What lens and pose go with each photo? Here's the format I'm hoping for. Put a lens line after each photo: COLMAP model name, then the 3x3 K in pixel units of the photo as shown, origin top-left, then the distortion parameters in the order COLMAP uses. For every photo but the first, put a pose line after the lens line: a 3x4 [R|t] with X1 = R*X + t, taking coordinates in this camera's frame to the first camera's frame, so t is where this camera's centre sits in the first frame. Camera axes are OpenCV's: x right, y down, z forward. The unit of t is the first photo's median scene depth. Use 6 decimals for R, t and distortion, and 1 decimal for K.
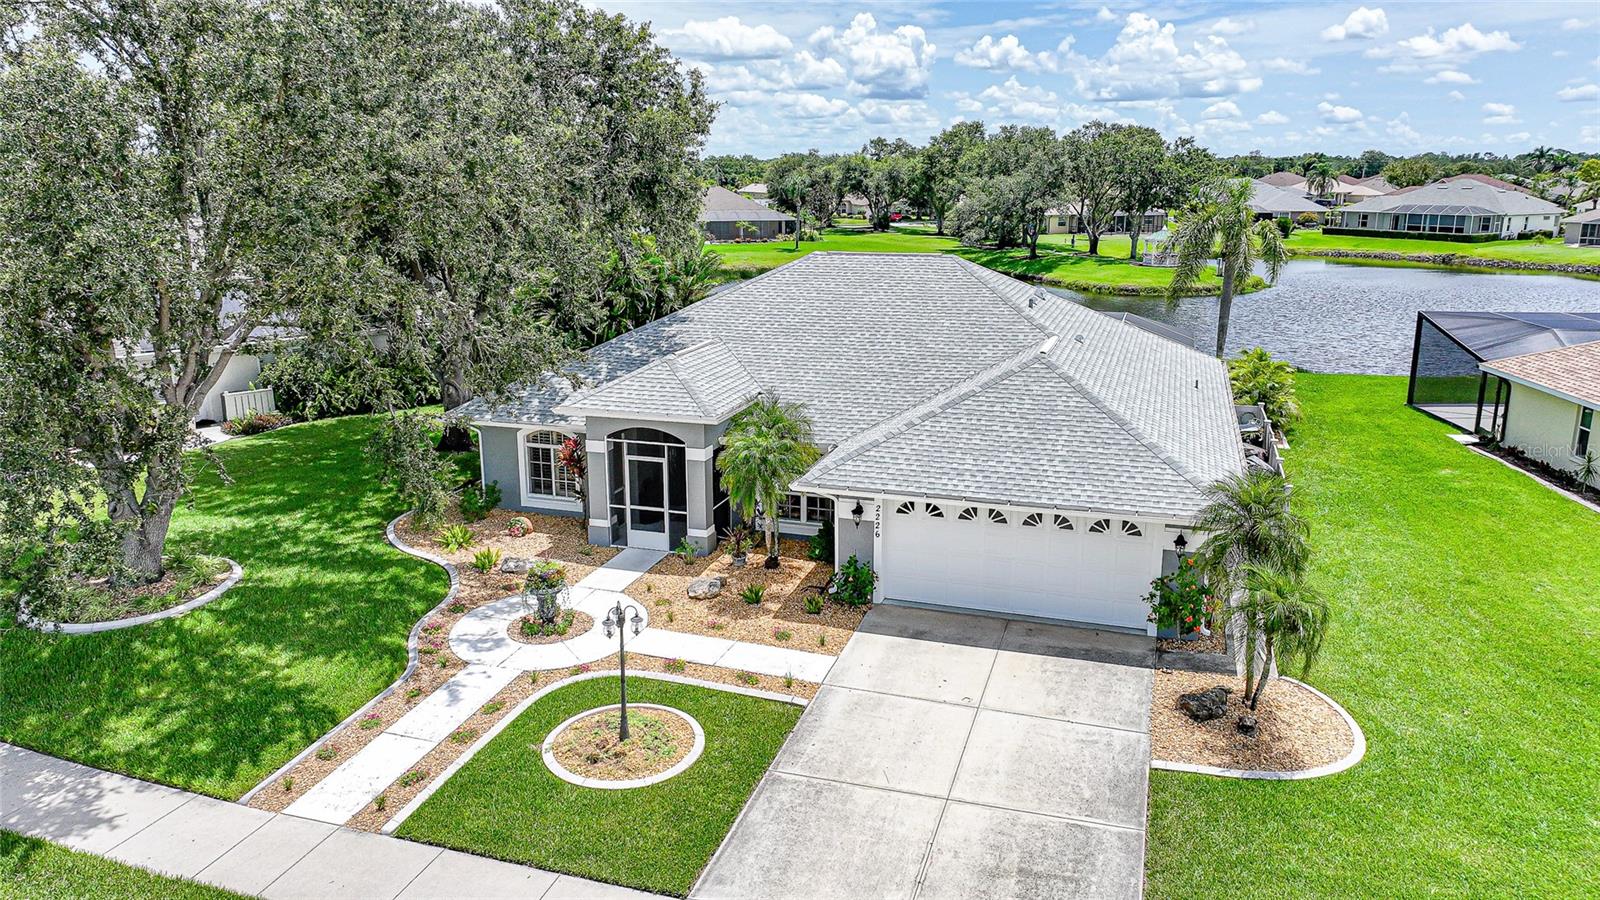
lens RADIAL K [[1120.8, 0, 803.7], [0, 1120.8, 442.8], [0, 0, 1]] dist [-0.002732, 0.010897]
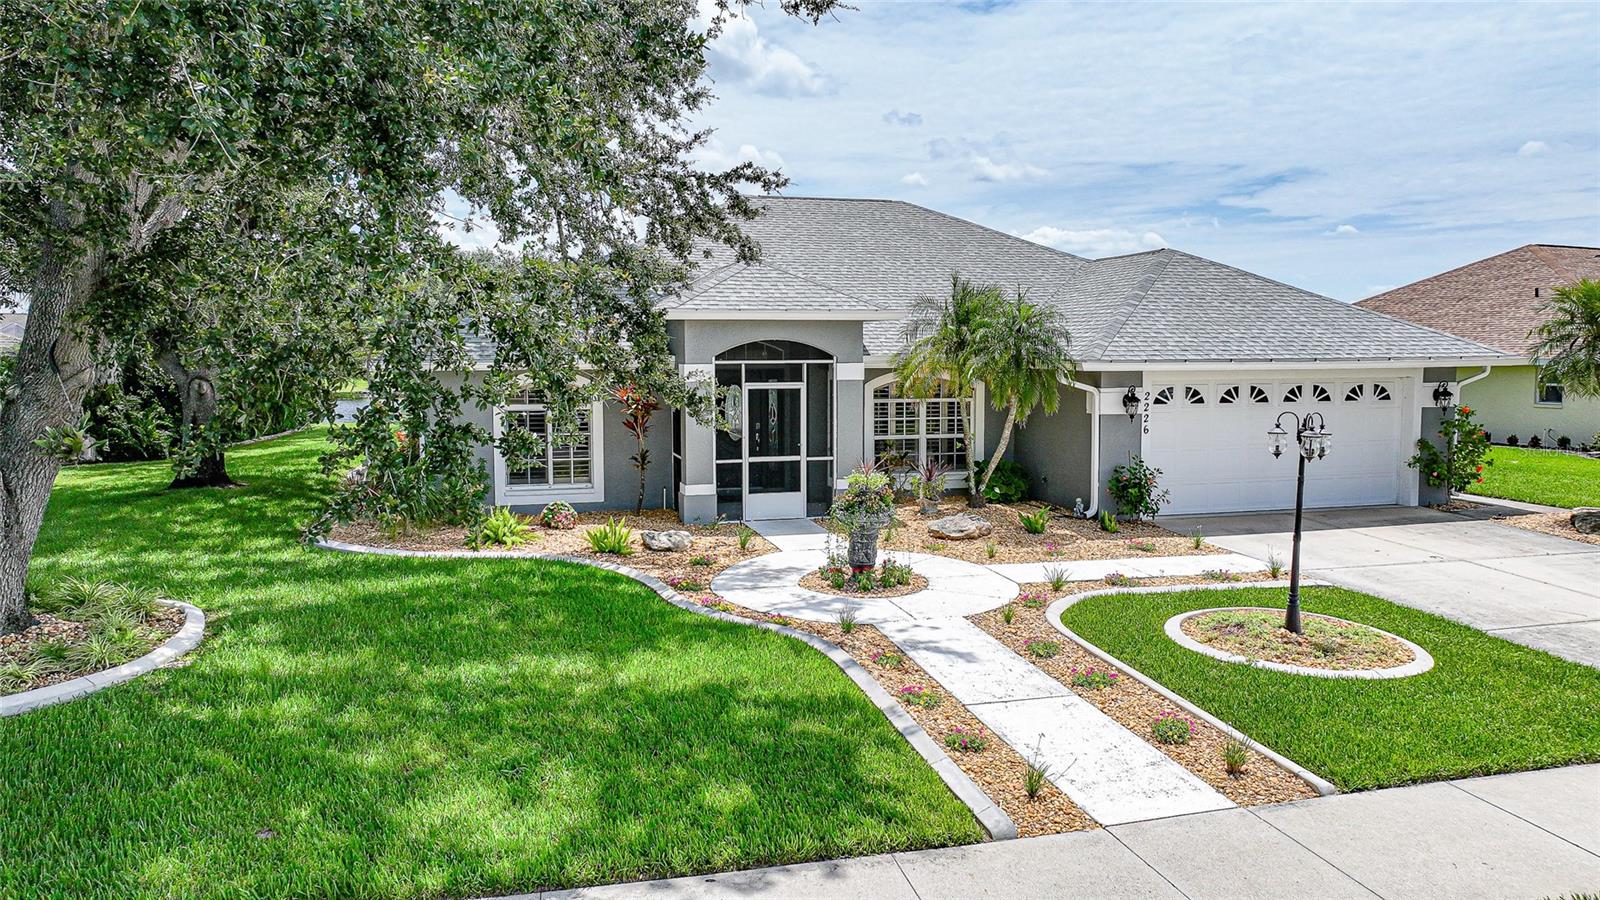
lens RADIAL K [[1120.8, 0, 803.7], [0, 1120.8, 442.8], [0, 0, 1]] dist [-0.002732, 0.010897]
pose [[0.828684, -0.047544, 0.557694, -0.623470], [0.135228, 0.983875, -0.117061, 0.161186], [-0.543135, 0.172422, 0.821751, 0.502492]]
